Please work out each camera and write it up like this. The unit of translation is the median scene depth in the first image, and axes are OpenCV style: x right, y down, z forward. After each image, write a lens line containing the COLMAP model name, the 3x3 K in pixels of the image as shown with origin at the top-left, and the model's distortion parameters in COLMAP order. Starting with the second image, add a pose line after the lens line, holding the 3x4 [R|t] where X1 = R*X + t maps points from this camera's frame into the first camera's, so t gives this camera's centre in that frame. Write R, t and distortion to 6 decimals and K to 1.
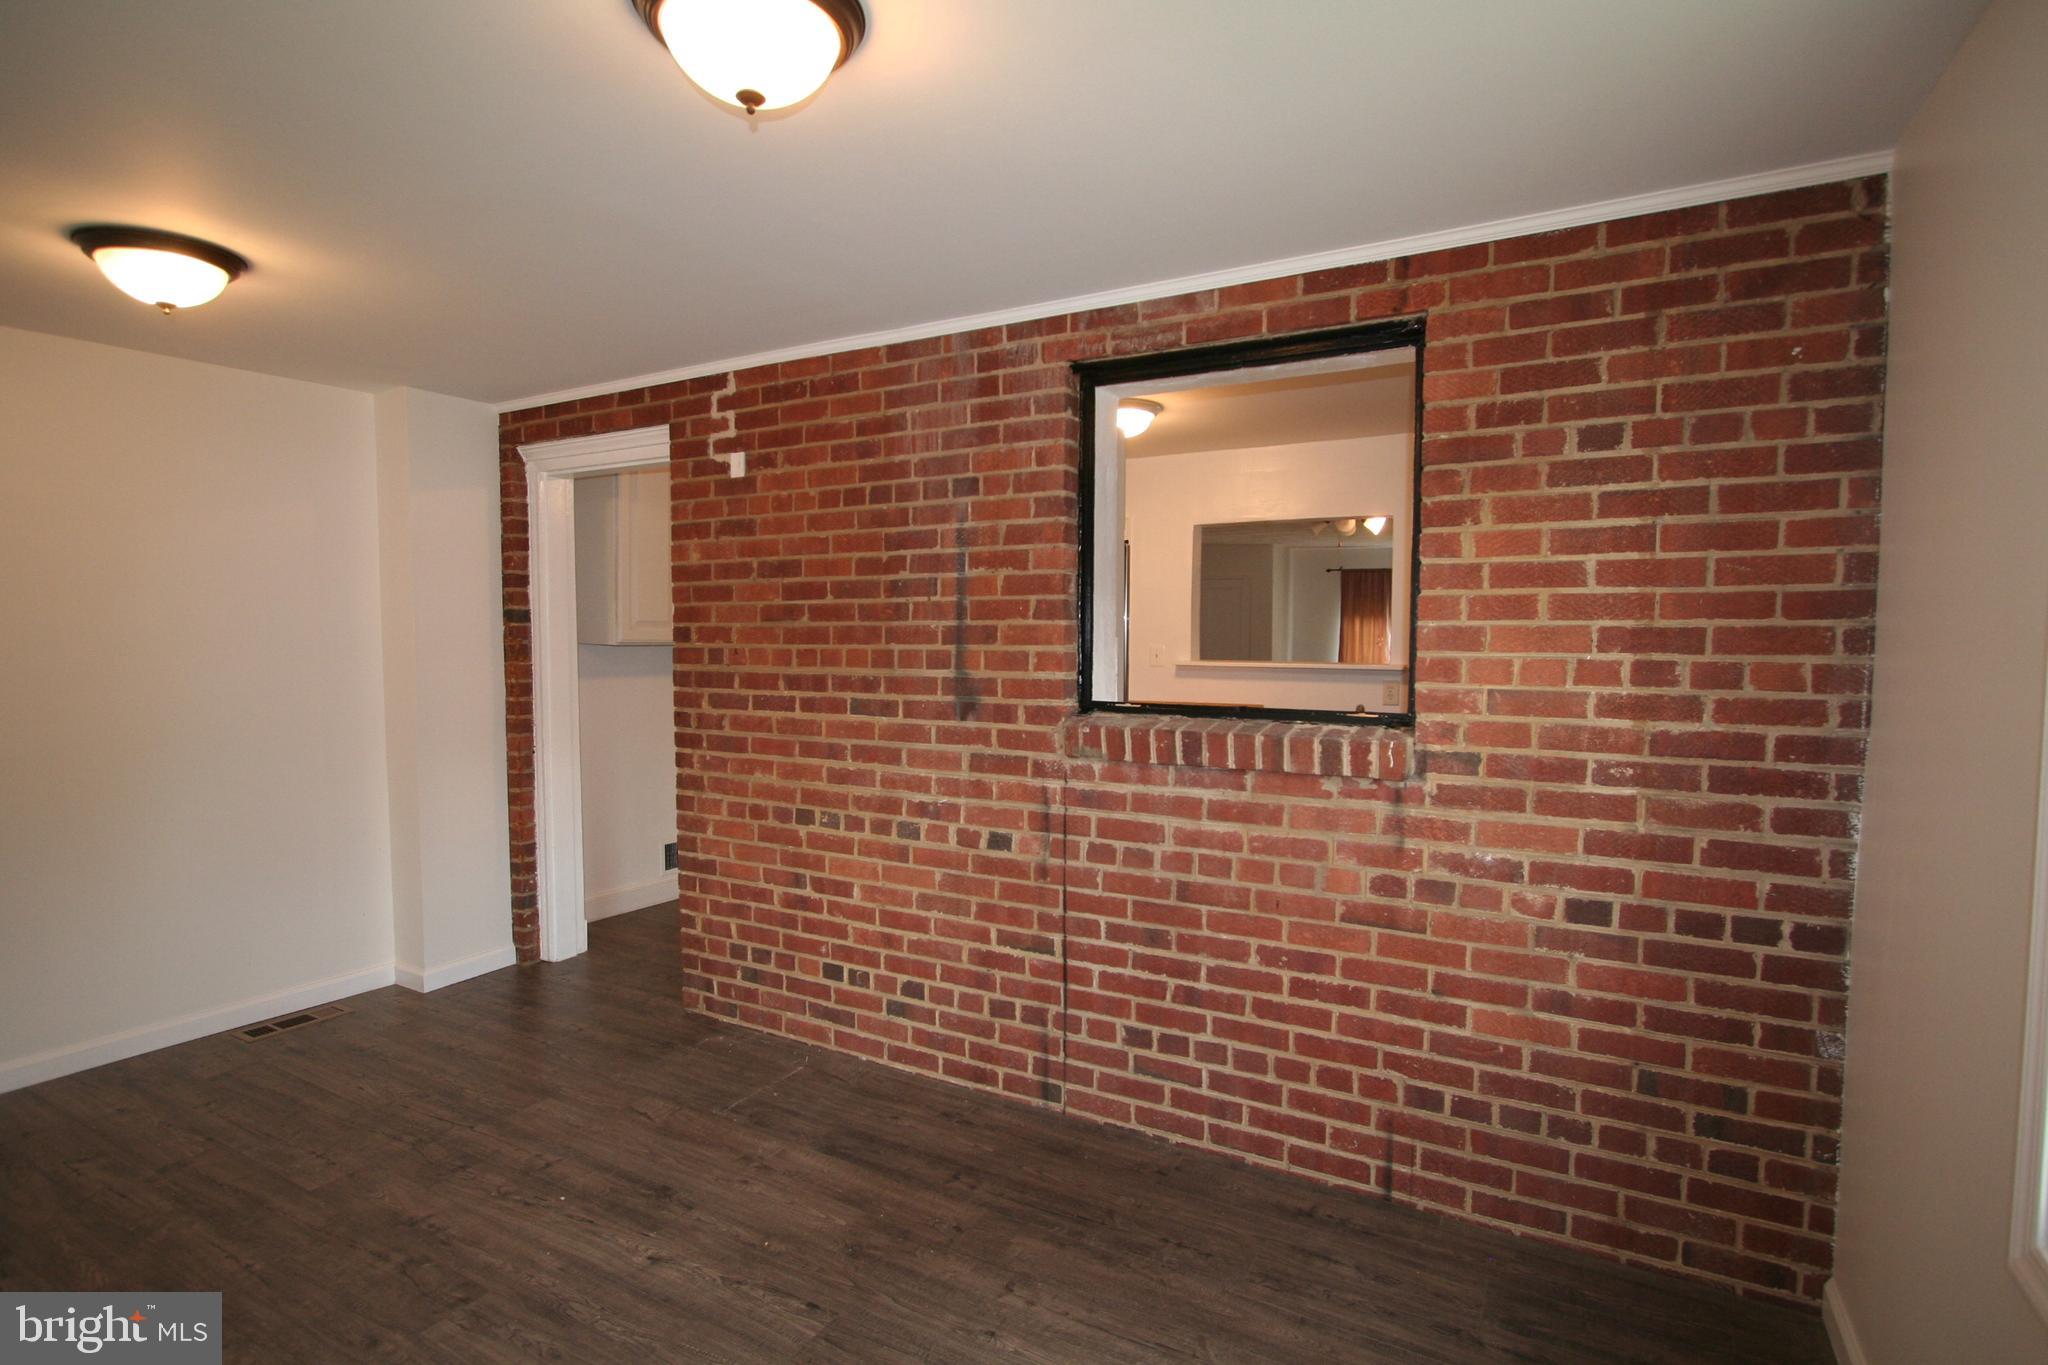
lens RADIAL K [[981.7, 0, 1024.9], [0, 981.7, 689.4], [0, 0, 1]] dist [-0.012573, 0.002403]
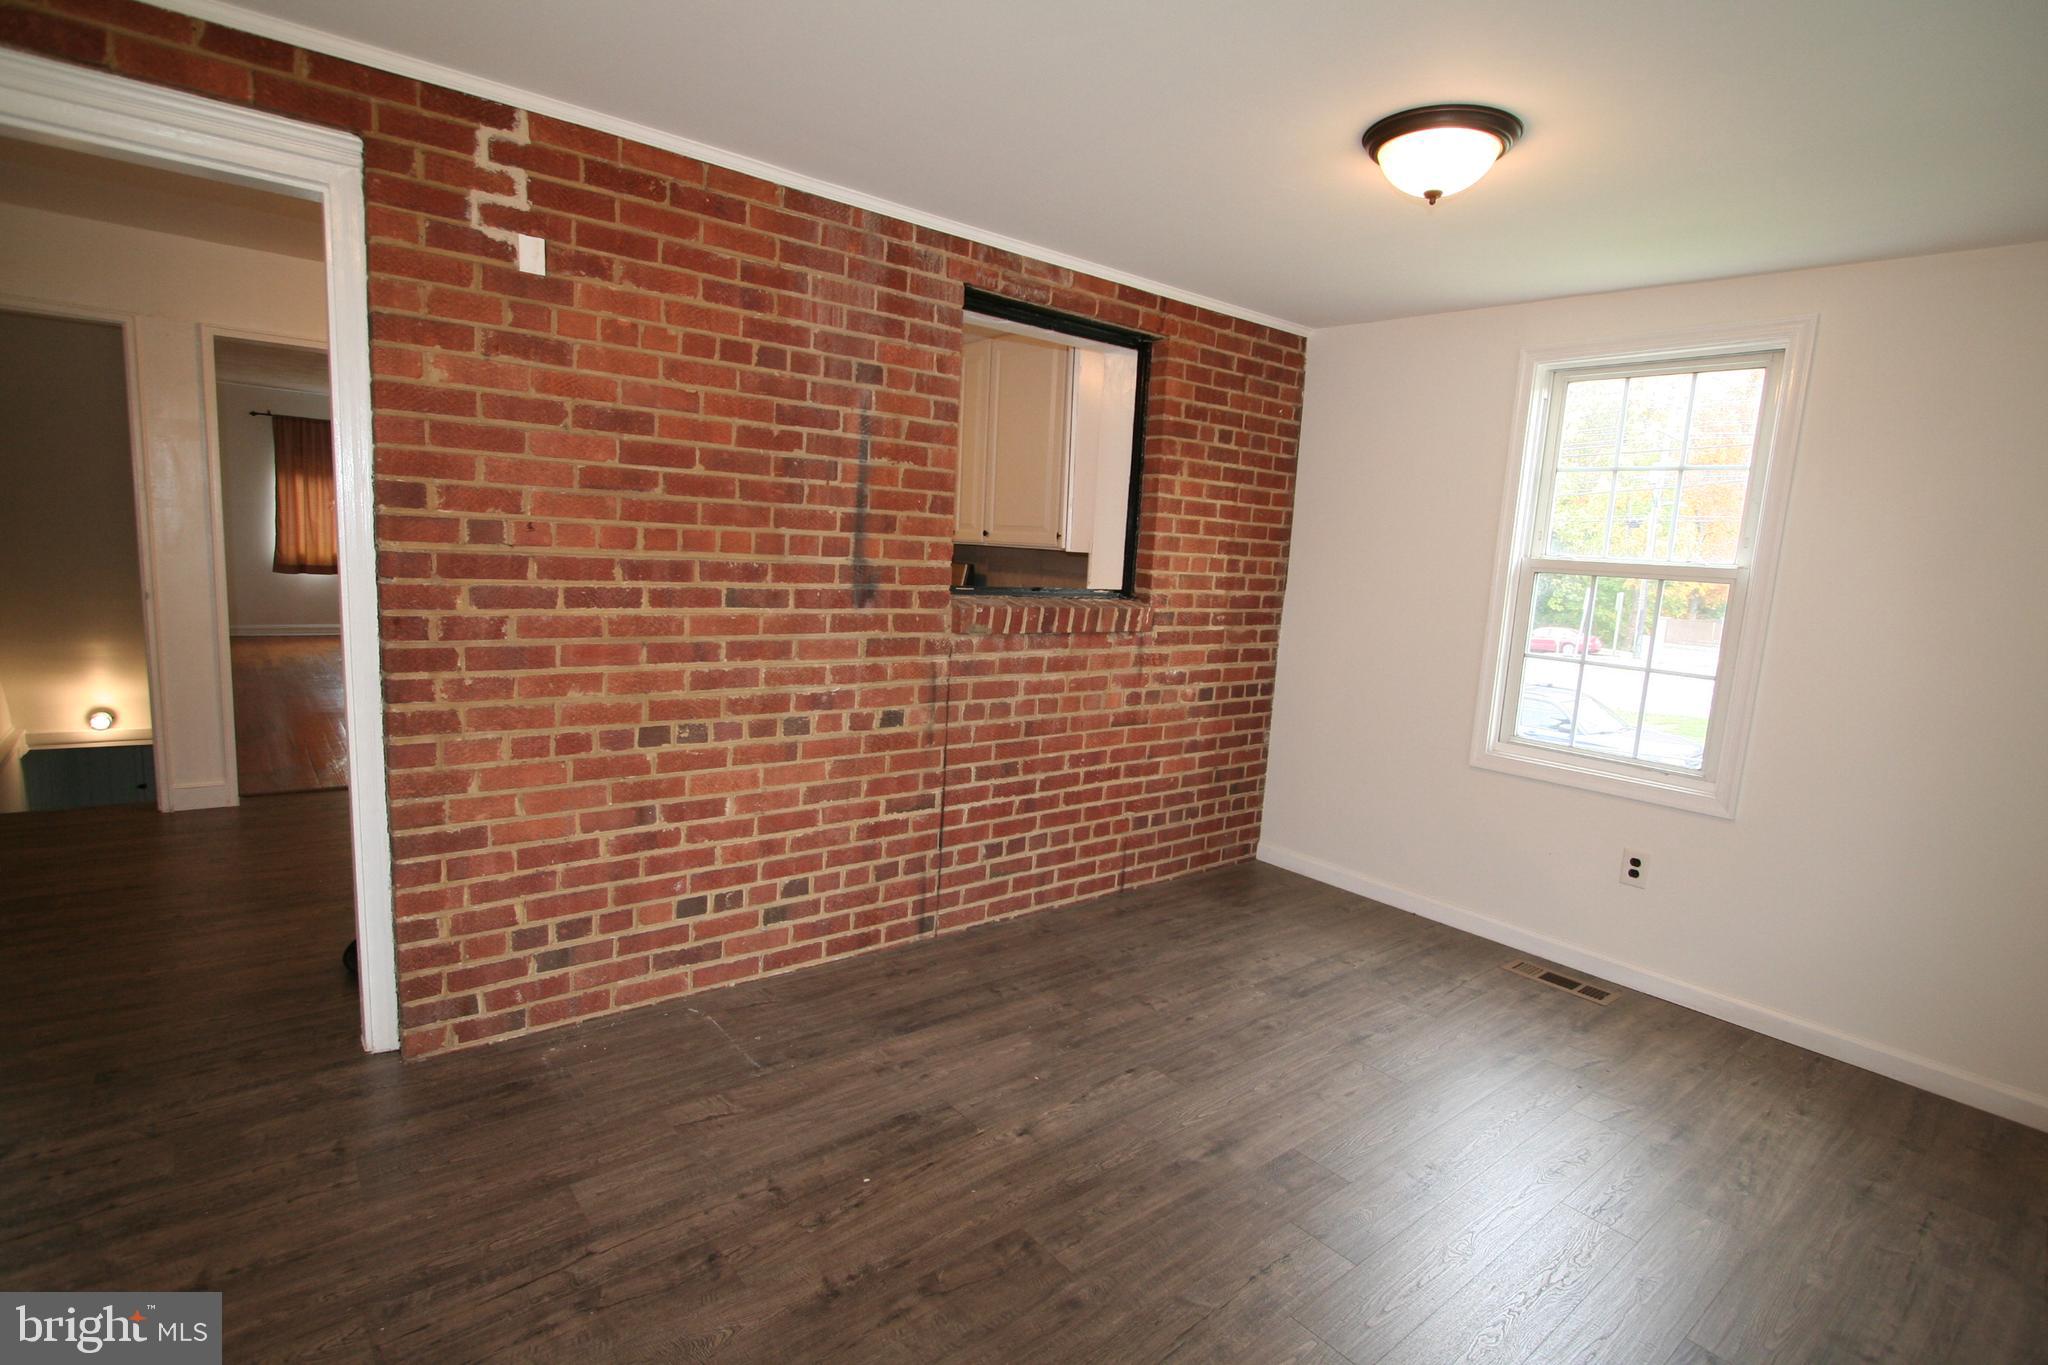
lens RADIAL K [[961.8, 0, 1028.0], [0, 961.8, 677.3], [0, 0, 1]] dist [-0.009784, 0.000498]
pose [[0.388742, -0.109667, 0.914797, -0.951475], [-0.004963, 0.992627, 0.121107, -0.019075], [-0.921333, -0.051620, 0.385332, 0.470396]]
